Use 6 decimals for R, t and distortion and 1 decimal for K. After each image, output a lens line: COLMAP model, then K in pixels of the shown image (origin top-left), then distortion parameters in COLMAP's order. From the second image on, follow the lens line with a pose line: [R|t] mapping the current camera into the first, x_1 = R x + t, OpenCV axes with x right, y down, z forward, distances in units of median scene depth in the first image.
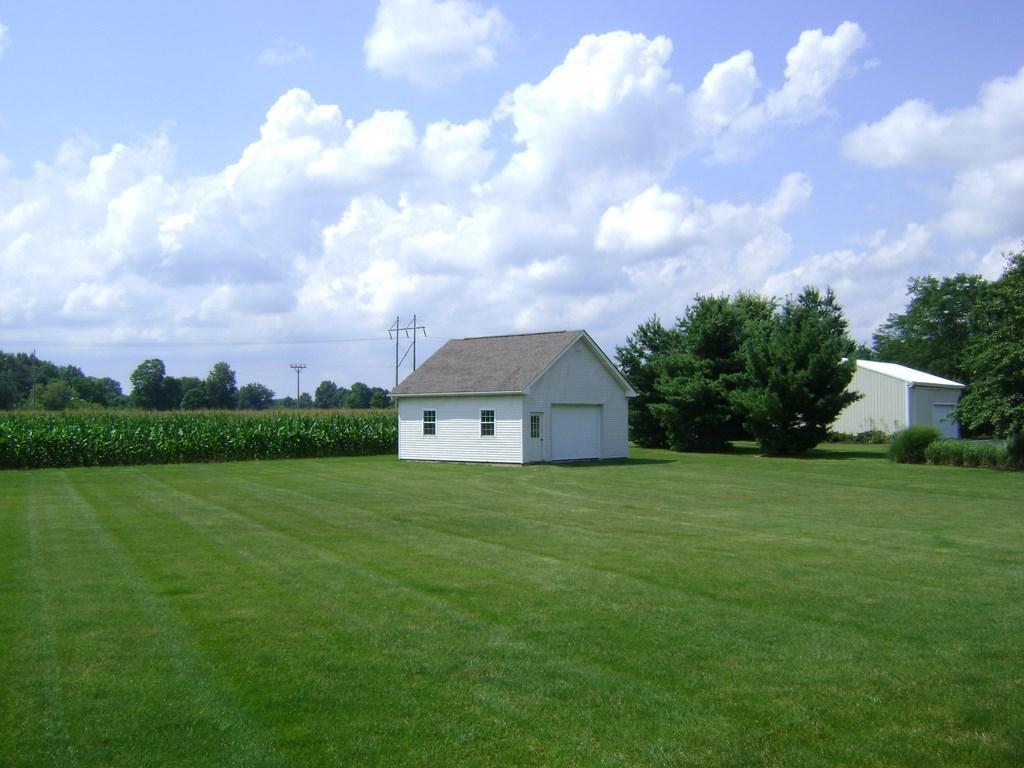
lens RADIAL K [[1058.9, 0, 521.6], [0, 1058.9, 362.6], [0, 0, 1]] dist [-0.148848, 0.091800]
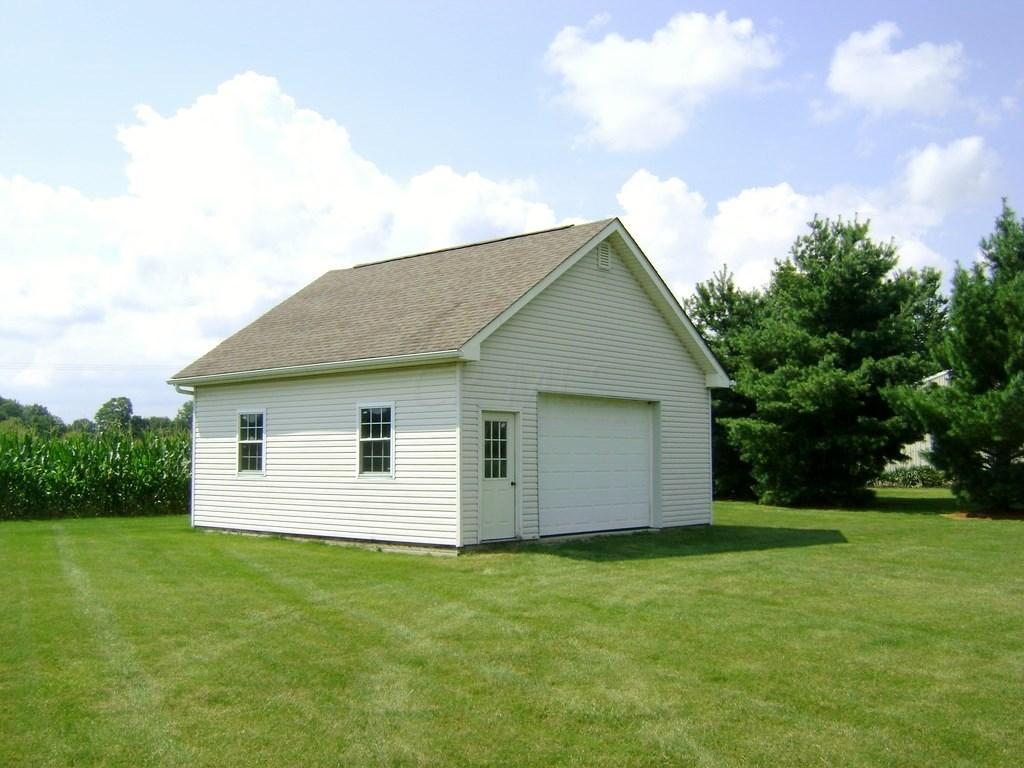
lens RADIAL K [[1058.9, 0, 521.6], [0, 1058.9, 362.6], [0, 0, 1]] dist [-0.148848, 0.091800]
pose [[0.999993, 0.002135, 0.003147, 0.019047], [-0.001996, 0.999057, -0.043370, 0.041841], [-0.003236, 0.043363, 0.999054, 0.564063]]
